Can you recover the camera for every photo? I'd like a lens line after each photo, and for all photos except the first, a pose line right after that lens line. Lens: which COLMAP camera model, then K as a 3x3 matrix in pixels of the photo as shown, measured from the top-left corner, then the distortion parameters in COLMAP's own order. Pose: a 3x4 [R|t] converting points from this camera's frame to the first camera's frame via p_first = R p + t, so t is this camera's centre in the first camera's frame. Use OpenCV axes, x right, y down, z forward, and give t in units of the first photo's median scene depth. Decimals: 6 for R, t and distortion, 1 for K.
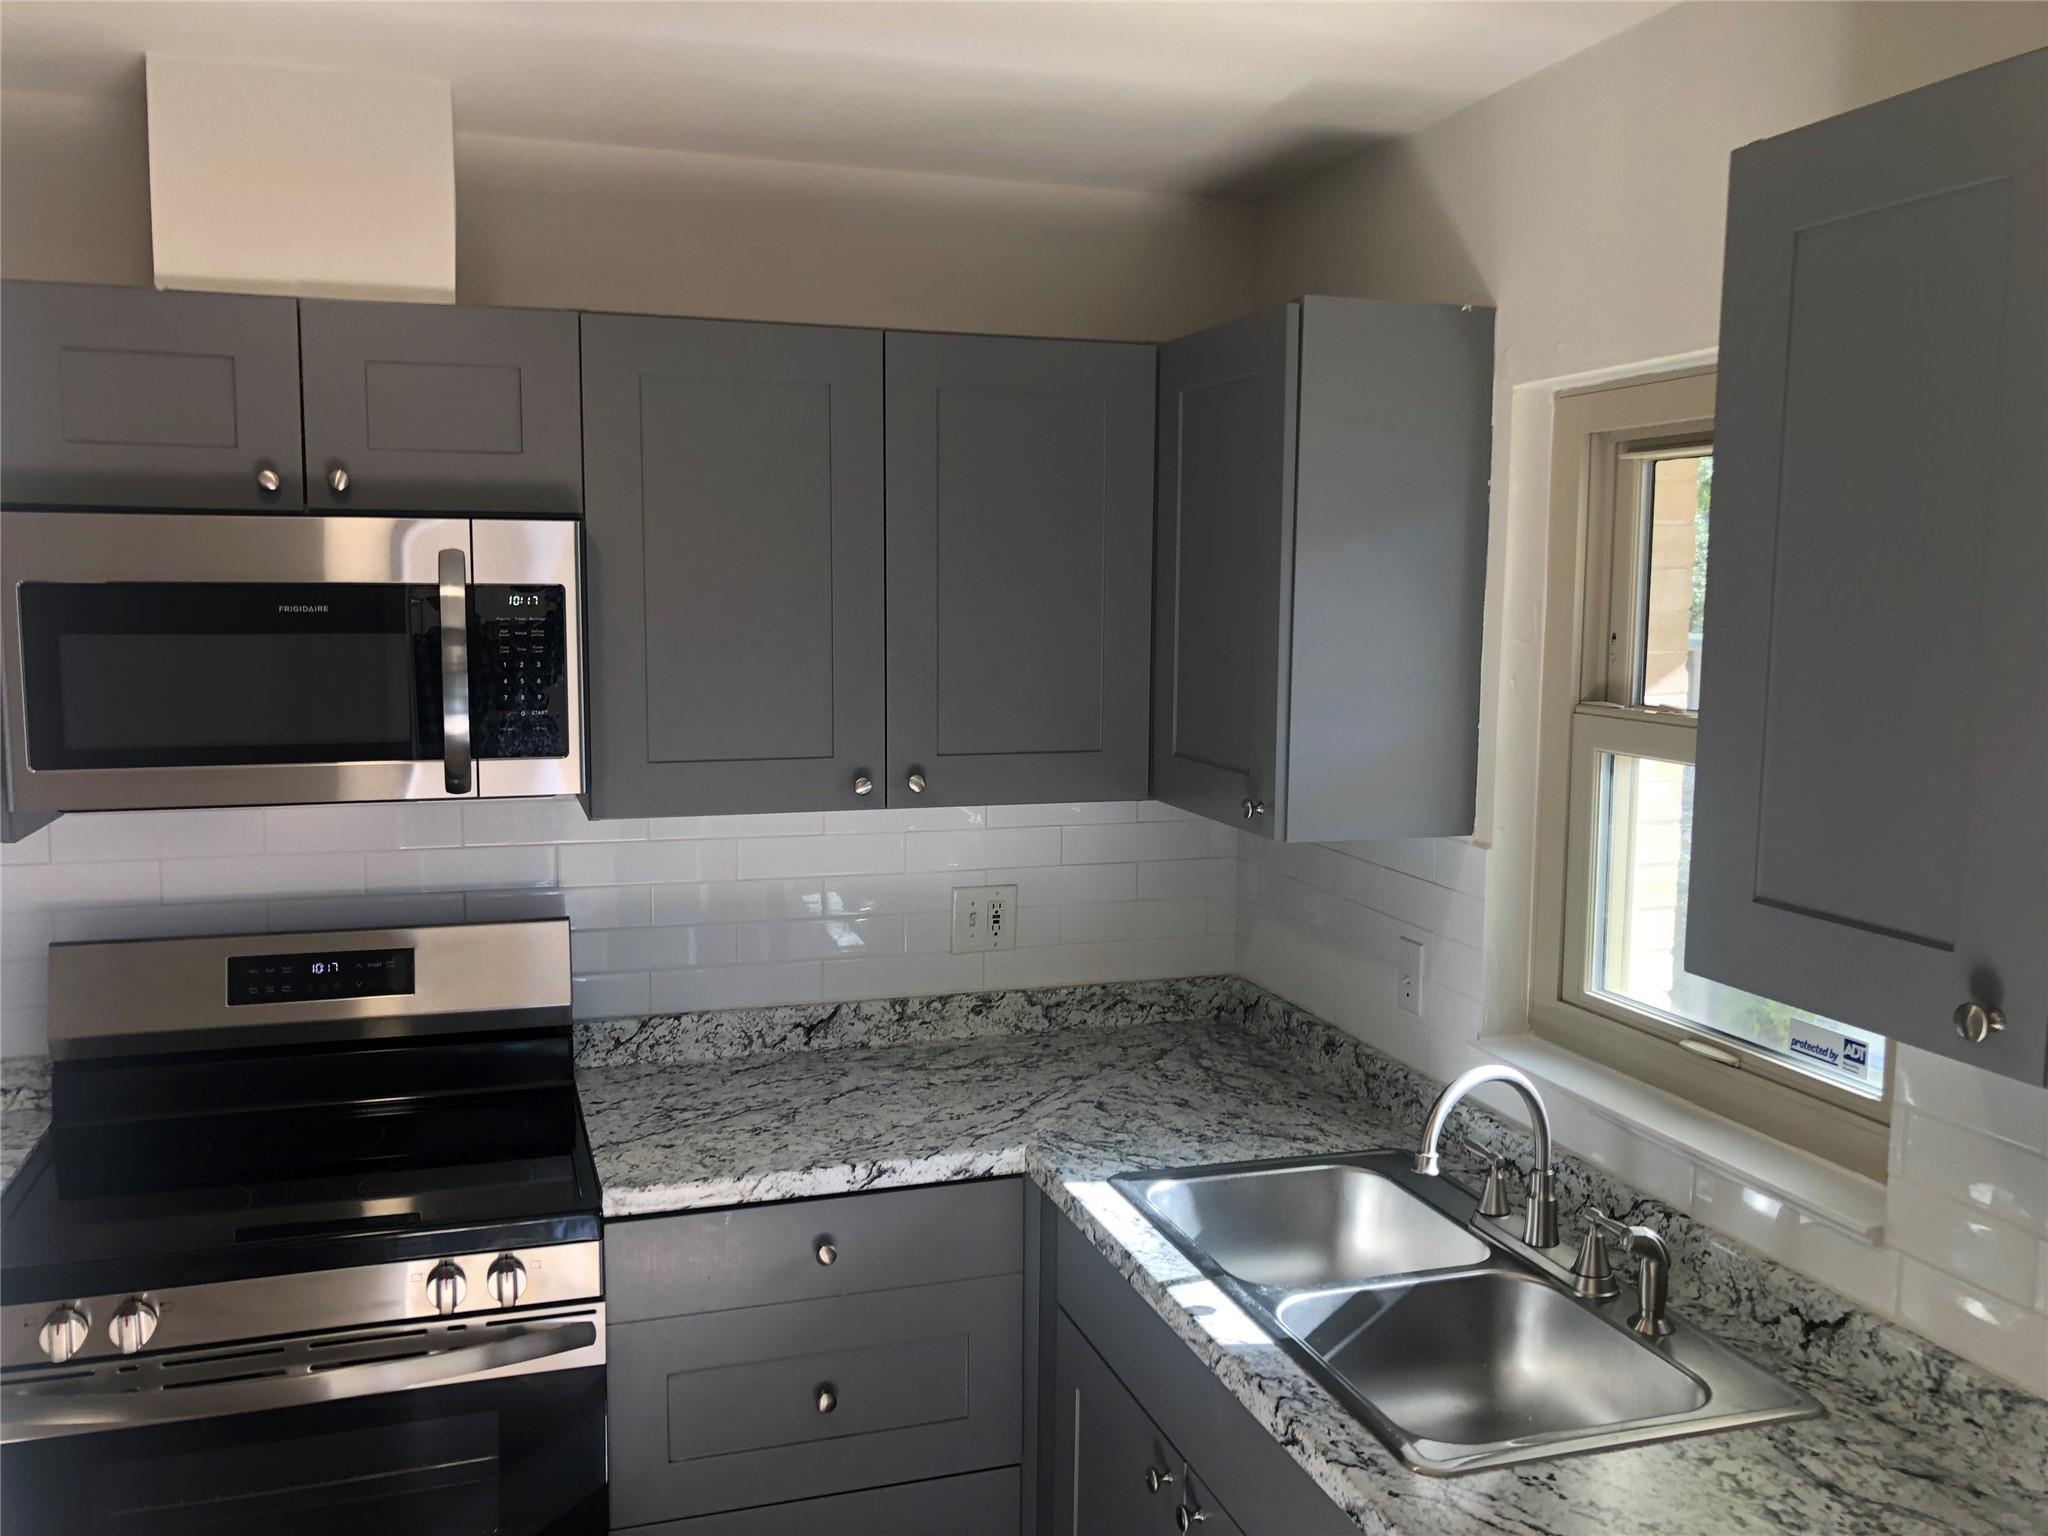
lens RADIAL K [[1705.1, 0, 1024.0], [0, 1705.1, 768.0], [0, 0, 1]] dist [0.030945, -0.019101]
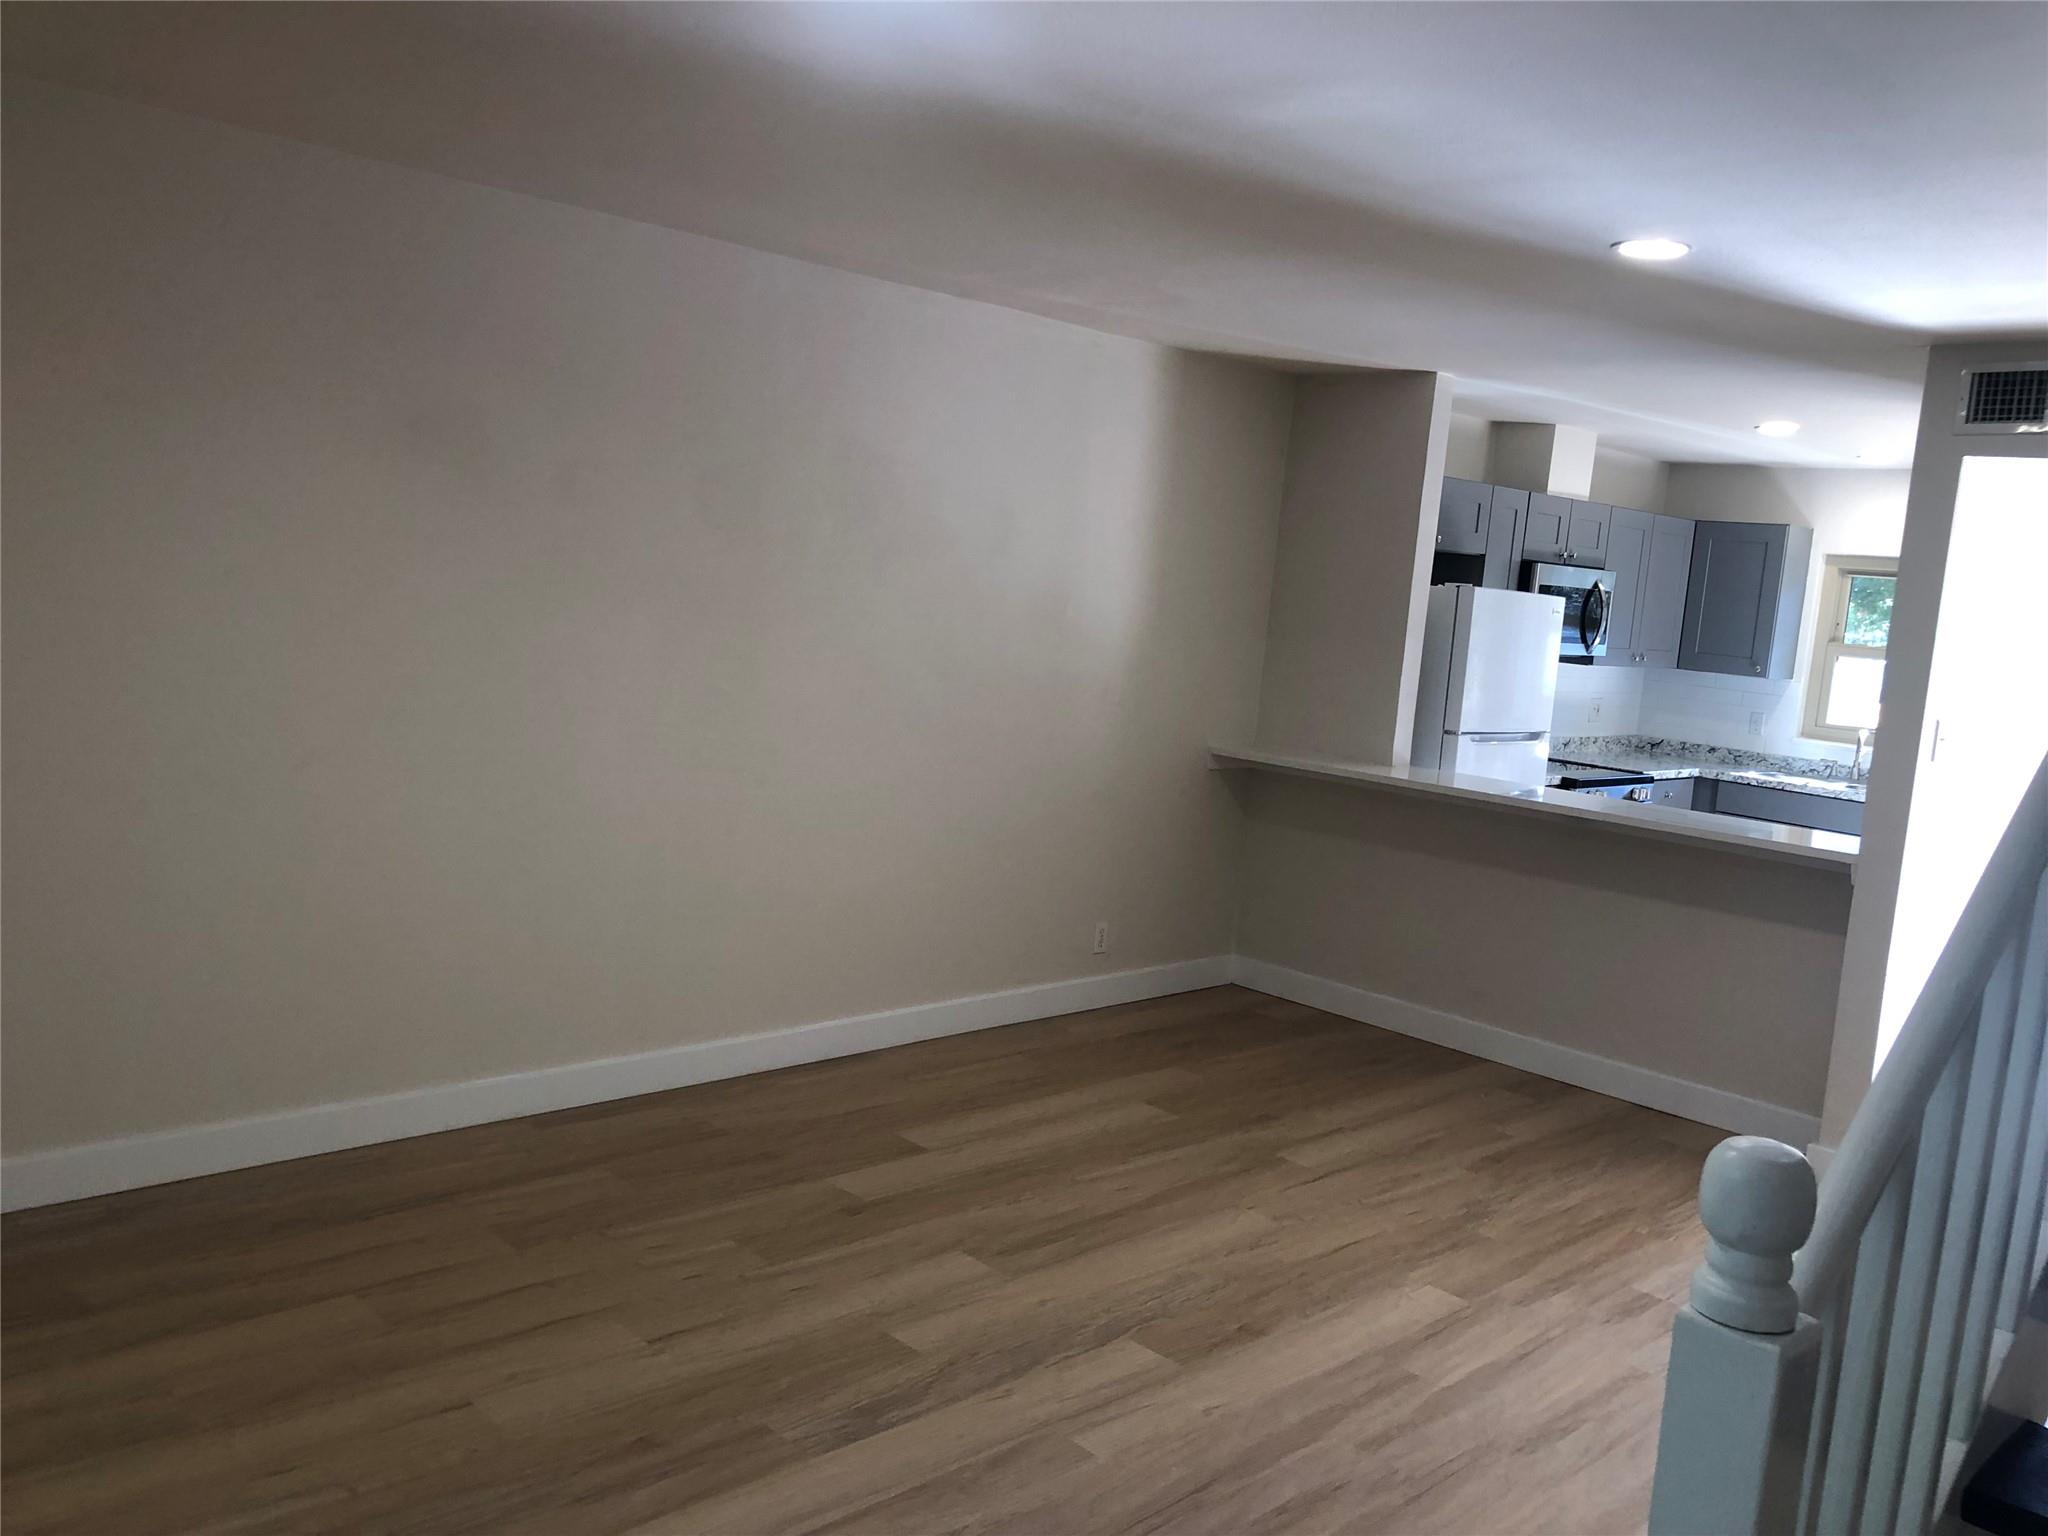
lens RADIAL K [[1663.9, 0, 1024.0], [0, 1663.9, 768.0], [0, 0, 1]] dist [-0.000524, 0.001899]
pose [[0.892616, 0.012220, 0.450653, -2.803588], [-0.026538, 0.999323, 0.025466, 0.186064], [-0.450036, -0.034690, 0.892336, -1.389623]]
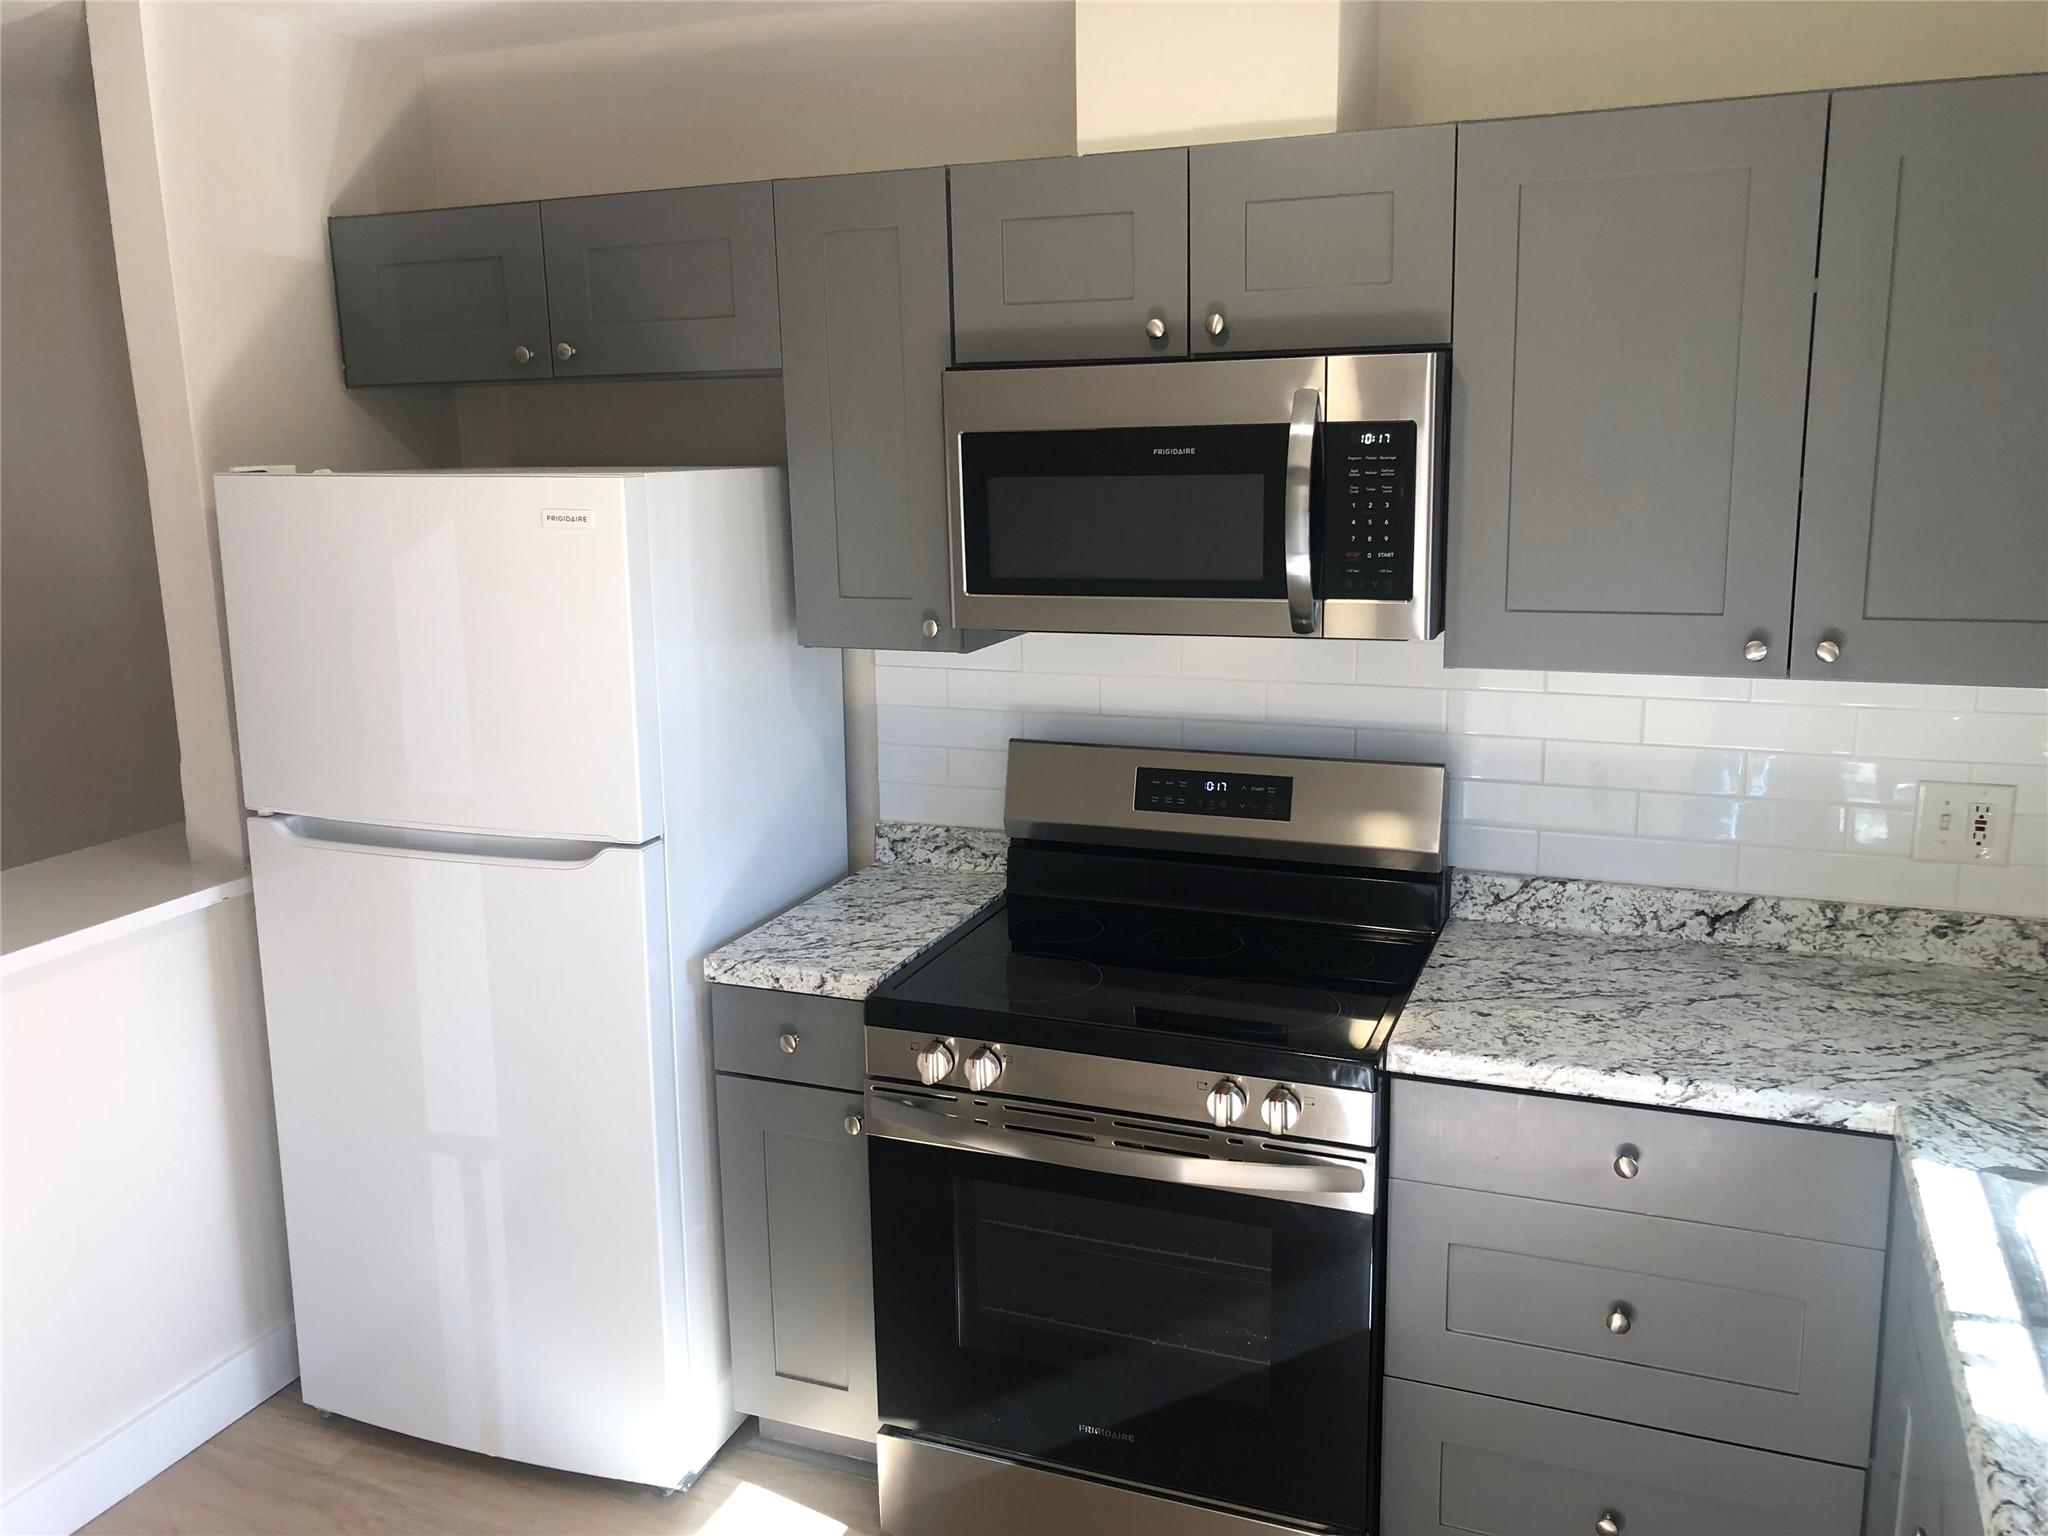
lens RADIAL K [[1724.3, 0, 1024.0], [0, 1724.3, 768.0], [0, 0, 1]] dist [0.031448, 0.007102]
pose [[0.764372, 0.112981, -0.634800, 0.181614], [-0.045456, 0.991521, 0.121737, -0.020456], [0.643171, -0.064197, 0.763026, 0.096523]]
